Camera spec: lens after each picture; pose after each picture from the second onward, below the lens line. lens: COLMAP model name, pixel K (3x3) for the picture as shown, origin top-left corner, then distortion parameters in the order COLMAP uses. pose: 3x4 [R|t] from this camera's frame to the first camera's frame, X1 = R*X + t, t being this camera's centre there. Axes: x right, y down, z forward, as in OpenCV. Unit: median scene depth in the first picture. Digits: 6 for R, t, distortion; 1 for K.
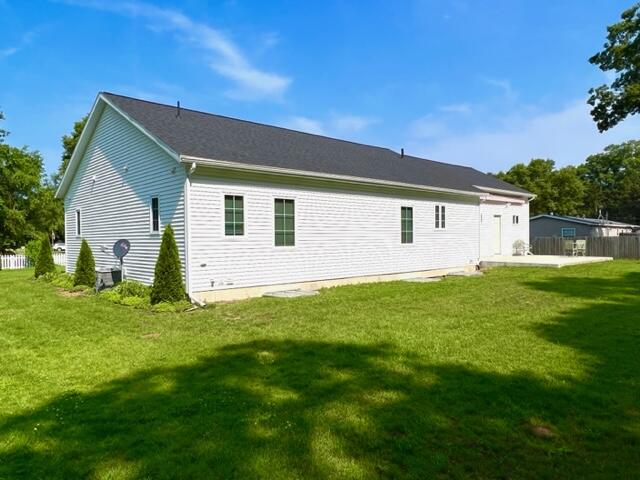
lens RADIAL K [[443.3, 0, 320.0], [0, 443.3, 240.0], [0, 0, 1]] dist [0.005355, 0.002231]
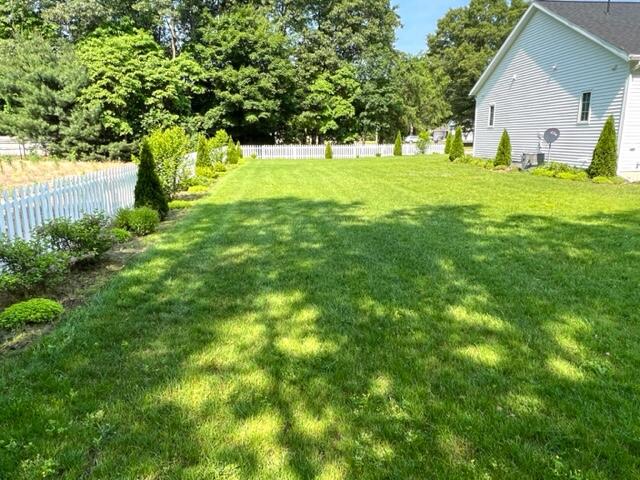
lens RADIAL K [[465.9, 0, 320.0], [0, 465.9, 240.0], [0, 0, 1]] dist [0.000666, -0.001554]
pose [[0.782923, 0.140308, -0.606090, -0.075021], [-0.003519, 0.975219, 0.221213, 0.011849], [0.622108, -0.171060, 0.764016, -0.309135]]
